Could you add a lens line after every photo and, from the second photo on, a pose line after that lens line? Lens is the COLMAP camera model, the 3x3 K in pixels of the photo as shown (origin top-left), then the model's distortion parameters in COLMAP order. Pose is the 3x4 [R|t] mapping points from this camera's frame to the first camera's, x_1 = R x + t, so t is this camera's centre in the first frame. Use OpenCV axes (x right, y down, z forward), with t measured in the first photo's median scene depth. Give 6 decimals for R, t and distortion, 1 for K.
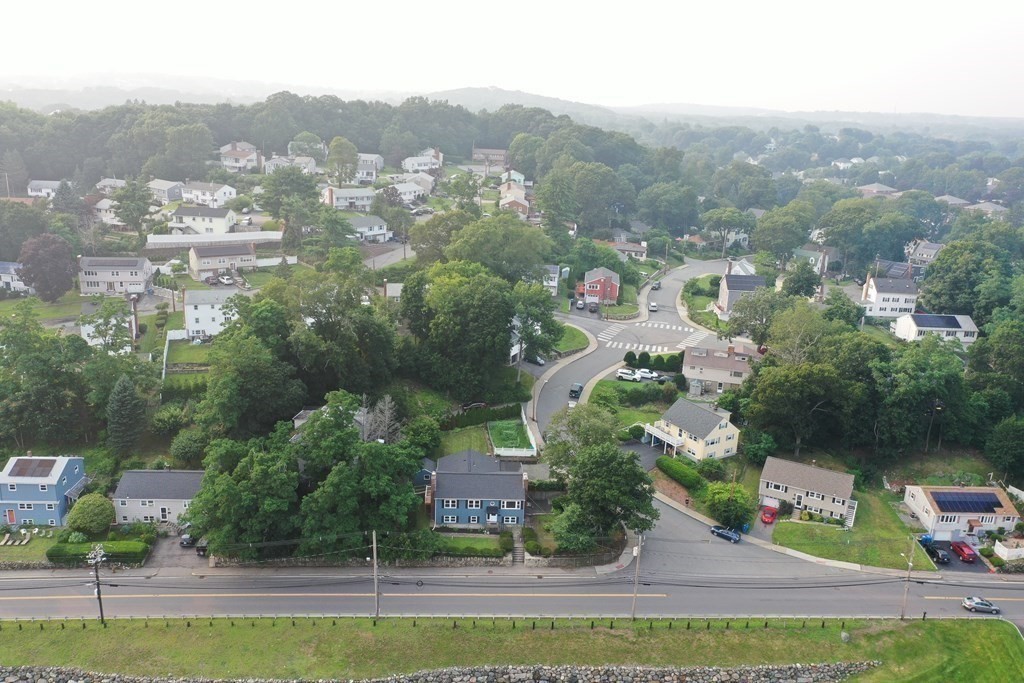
lens RADIAL K [[811.2, 0, 514.6], [0, 811.2, 338.6], [0, 0, 1]] dist [0.010004, -0.014830]
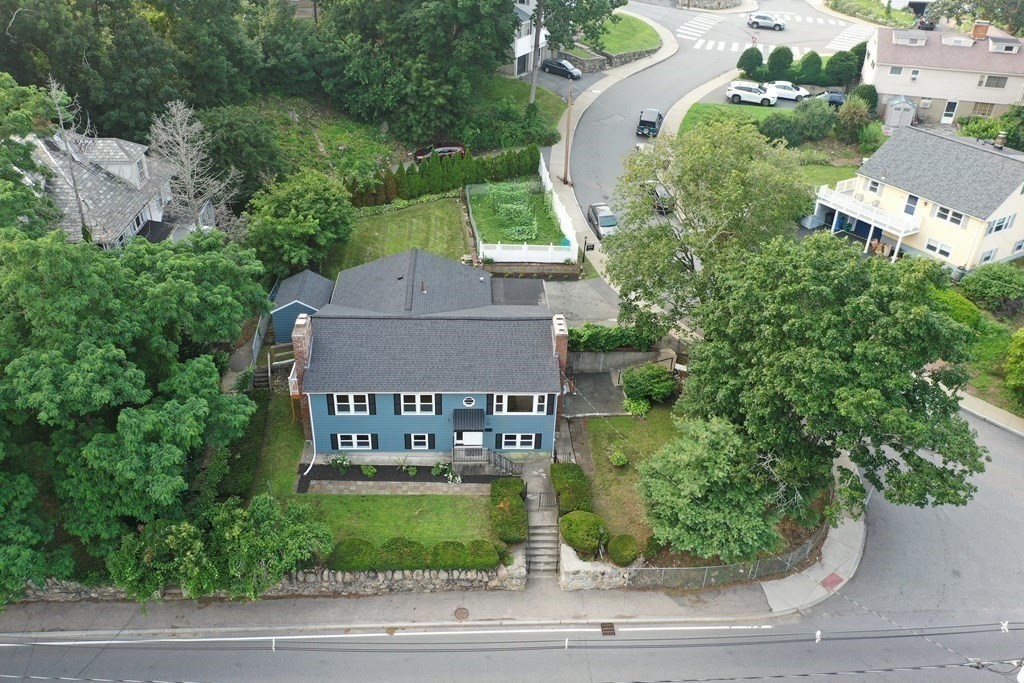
lens RADIAL K [[811.2, 0, 510.6], [0, 811.2, 337.6], [0, 0, 1]] dist [0.010004, -0.014830]
pose [[0.999905, -0.006446, -0.012186, -0.003755], [0.009369, 0.966180, 0.257697, 0.072604], [0.010113, -0.257787, 0.966149, 0.574797]]
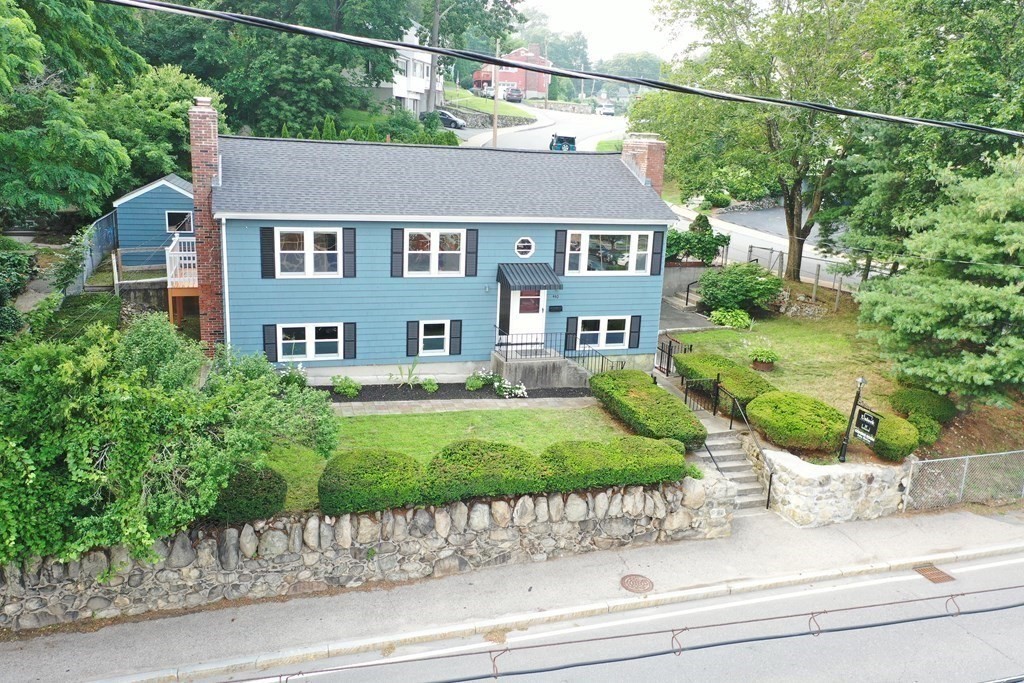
lens RADIAL K [[811.2, 0, 508.8], [0, 811.2, 337.2], [0, 0, 1]] dist [0.010004, -0.014830]
pose [[0.968473, -0.063624, 0.240857, -0.070130], [0.071716, 0.997112, -0.024973, 0.200246], [-0.238573, 0.041459, 0.970239, 0.703699]]
